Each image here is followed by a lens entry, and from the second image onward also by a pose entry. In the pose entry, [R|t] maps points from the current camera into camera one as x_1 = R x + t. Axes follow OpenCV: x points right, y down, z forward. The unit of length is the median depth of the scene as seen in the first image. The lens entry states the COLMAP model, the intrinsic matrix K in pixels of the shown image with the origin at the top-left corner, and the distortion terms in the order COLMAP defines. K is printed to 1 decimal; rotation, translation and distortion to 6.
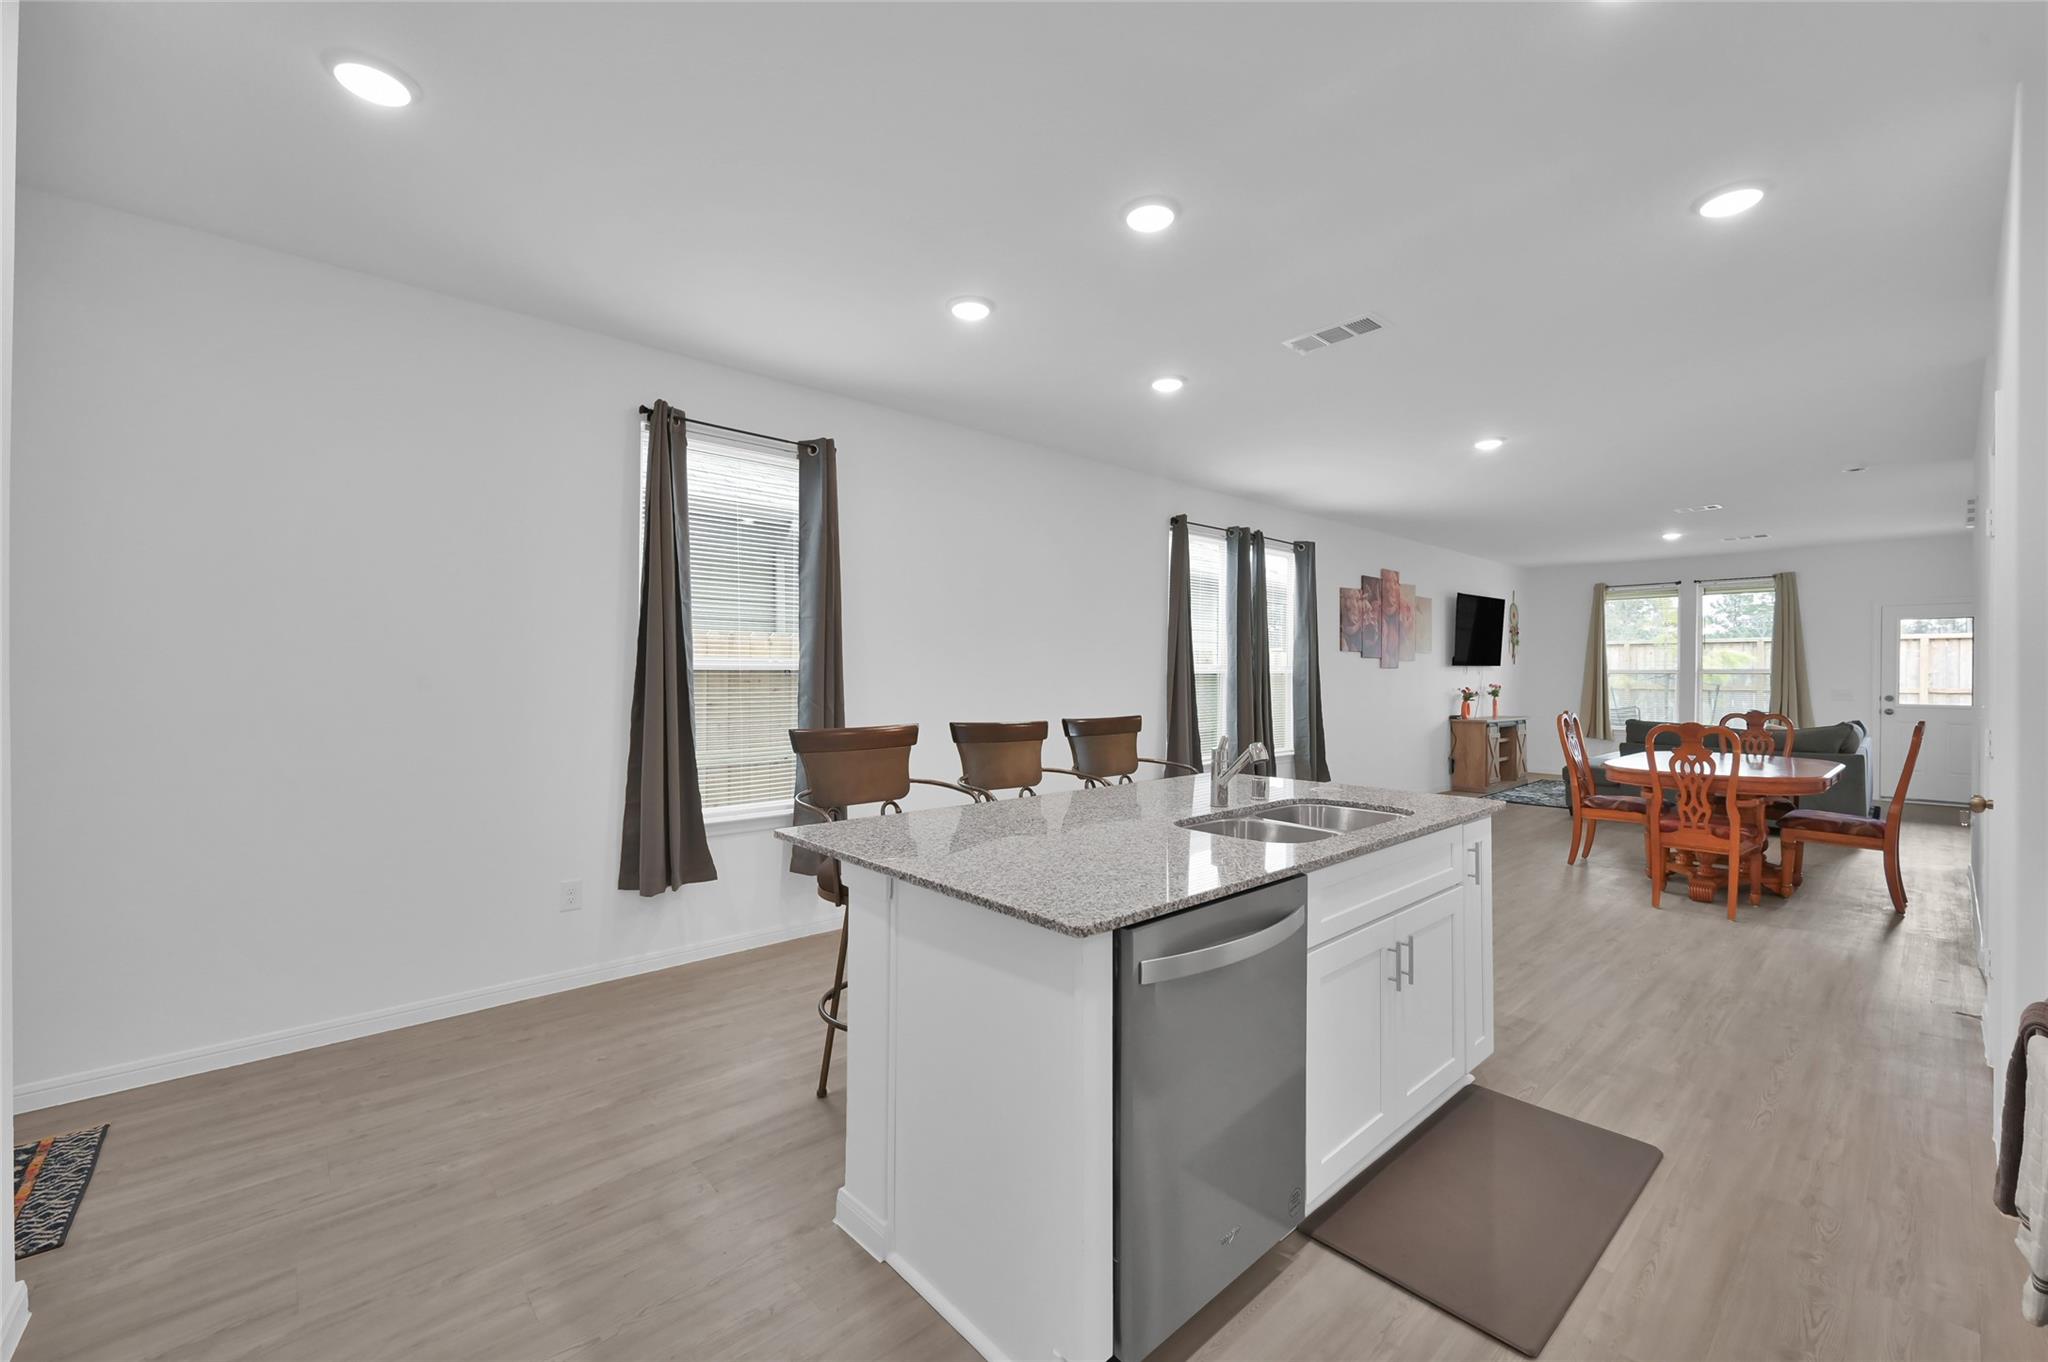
lens RADIAL K [[819.1, 0, 1039.0], [0, 819.1, 684.2], [0, 0, 1]] dist [-0.009483, 0.000661]
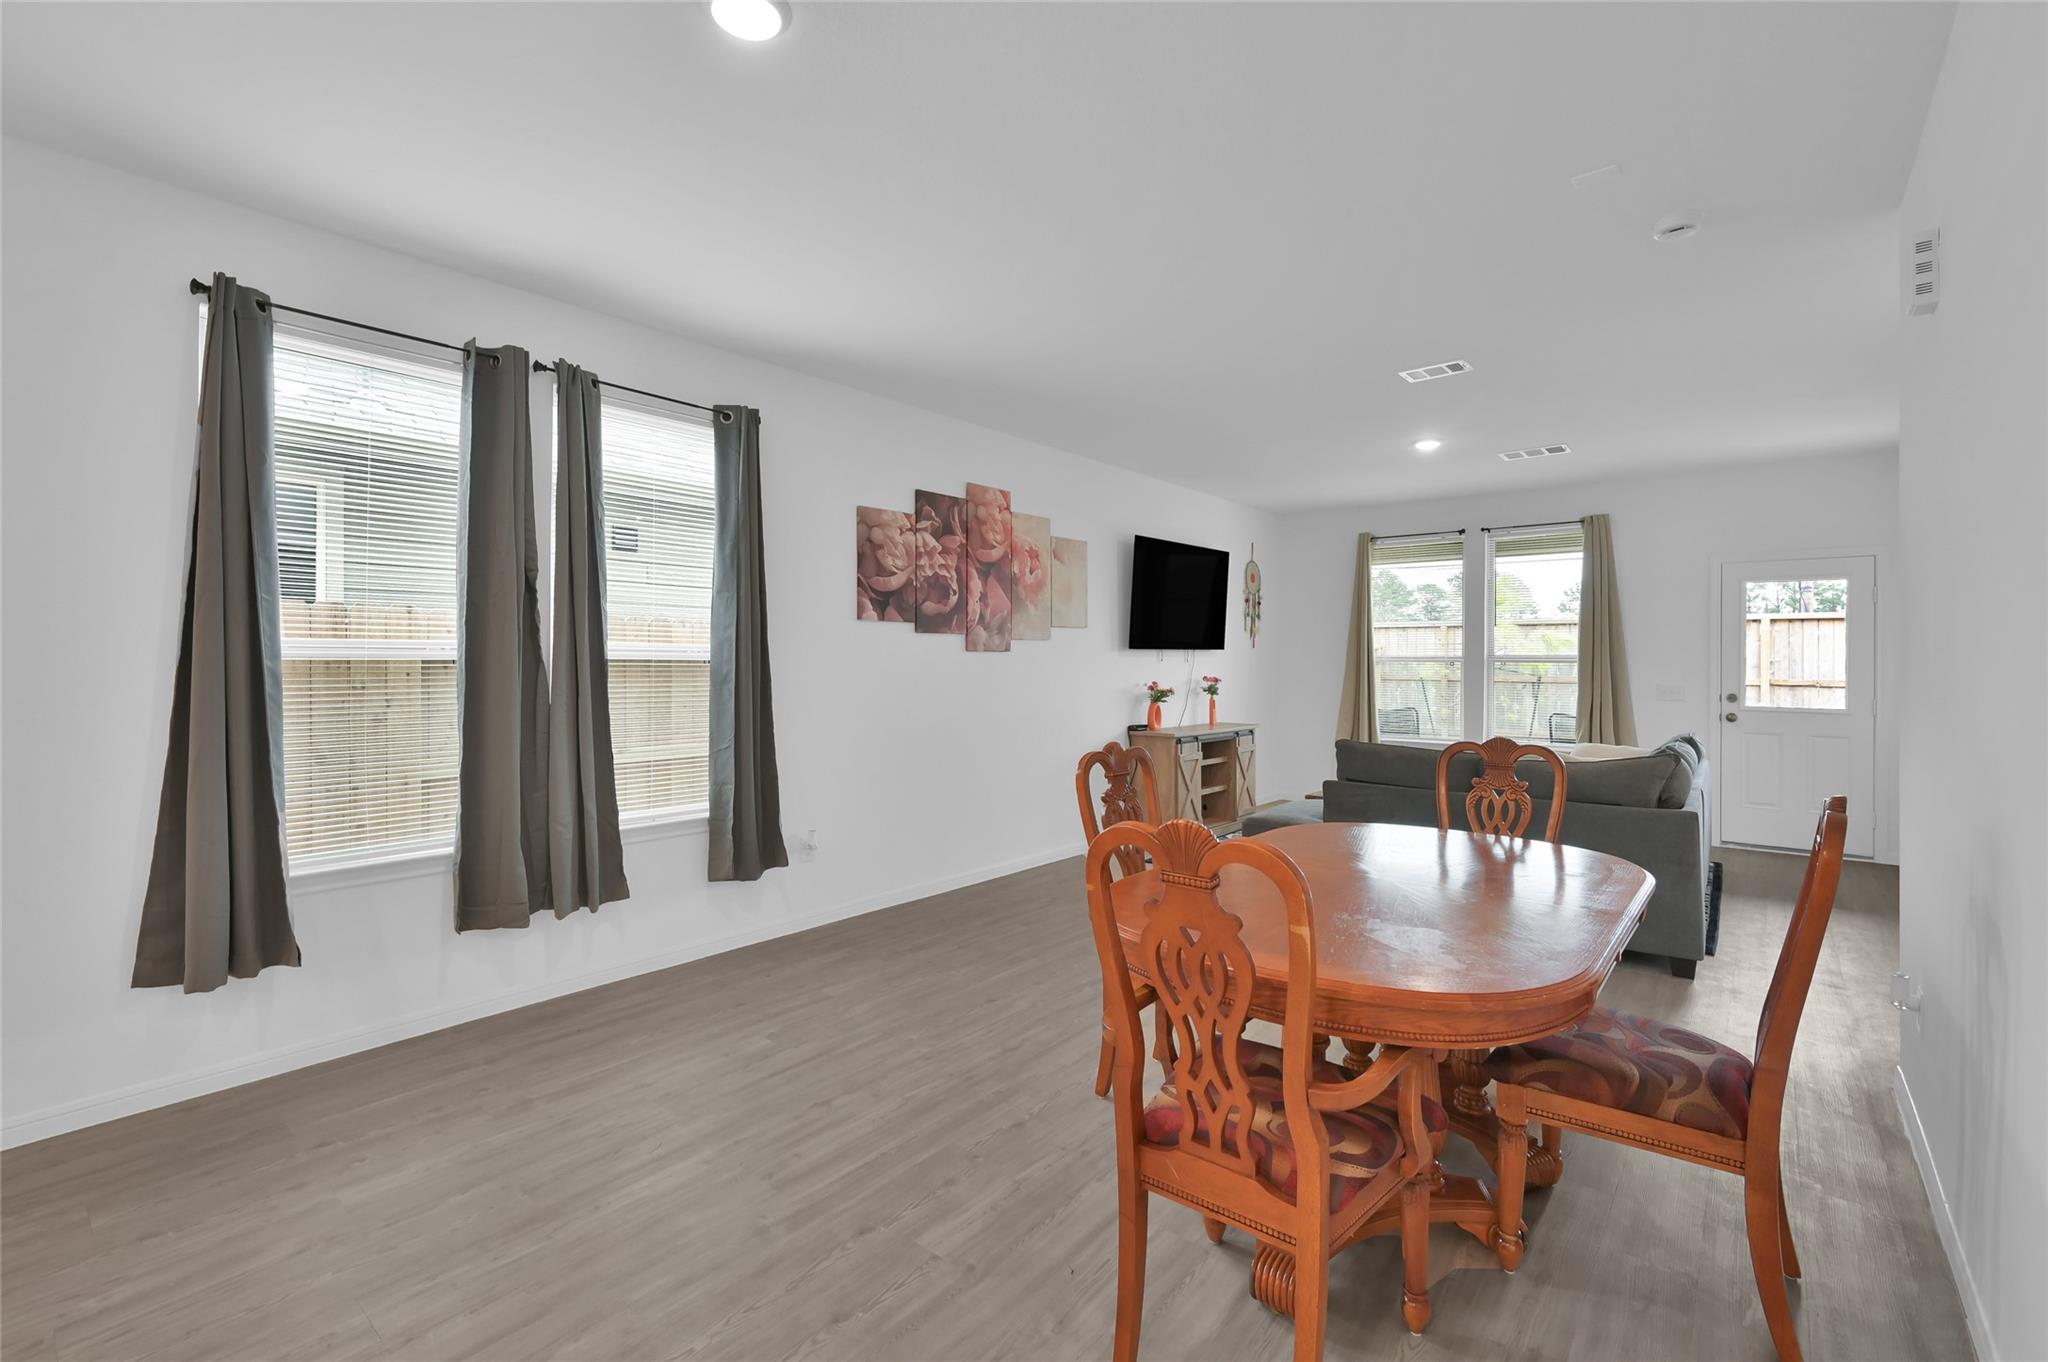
lens RADIAL K [[883.1, 0, 1043.4], [0, 883.1, 662.7], [0, 0, 1]] dist [0.009819, -0.000956]
pose [[0.988051, 0.001709, 0.154120, 0.325950], [-0.000400, 0.999964, -0.008523, -0.005267], [-0.154129, 0.008360, 0.988015, 0.316941]]
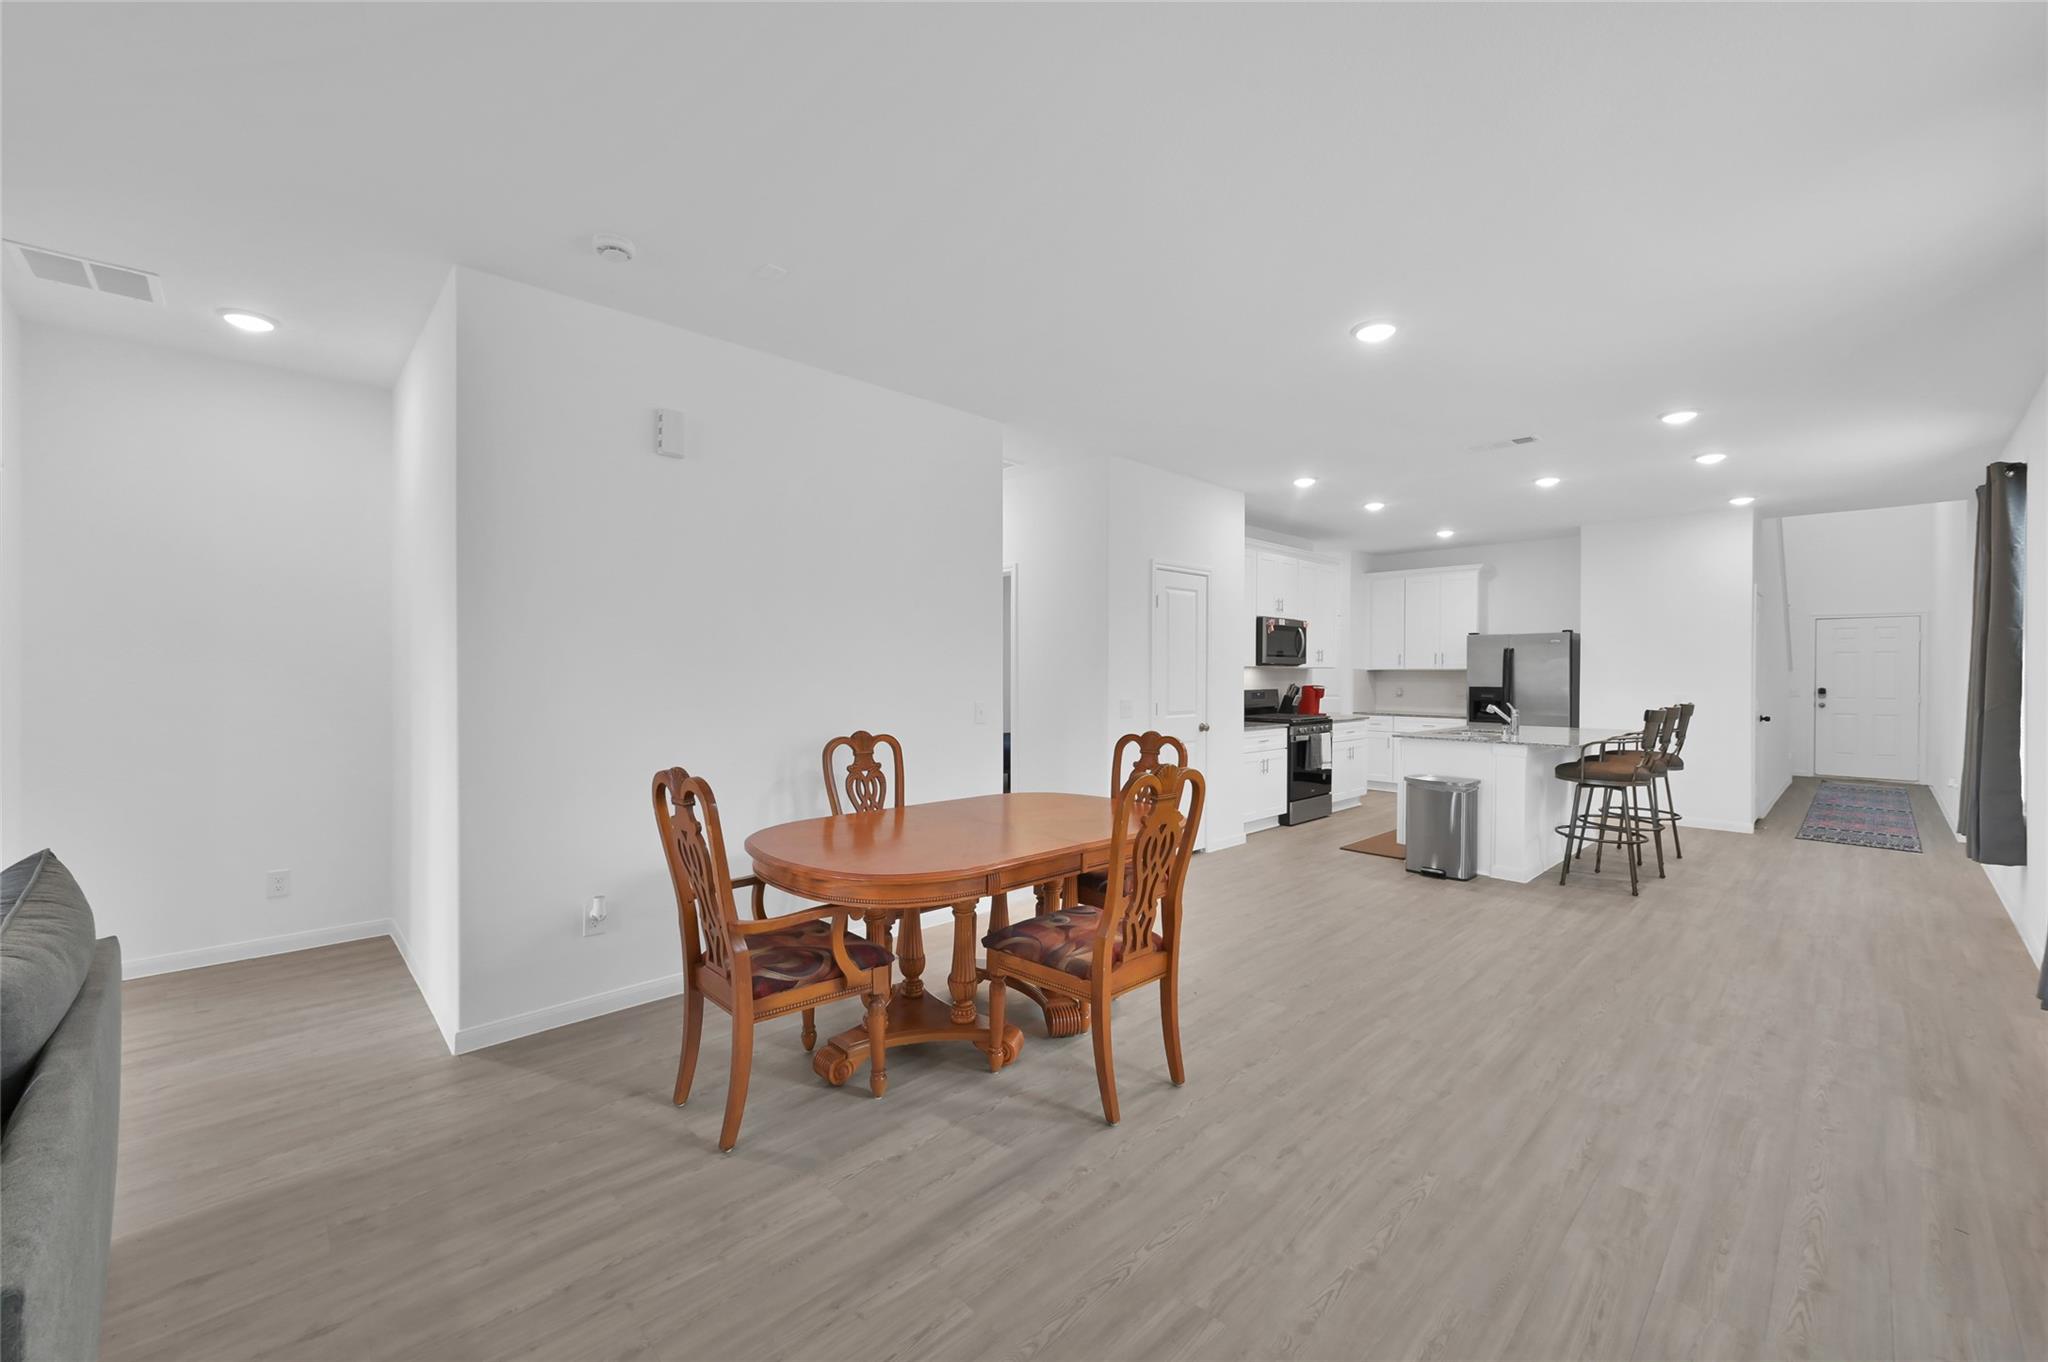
lens RADIAL K [[819.1, 0, 1021.9], [0, 819.1, 678.7], [0, 0, 1]] dist [-0.009483, 0.000661]
pose [[-0.999633, -0.004484, -0.026715, 0.448202], [-0.005031, 0.999779, 0.020433, -0.013058], [0.026618, 0.020560, -0.999434, 0.862394]]
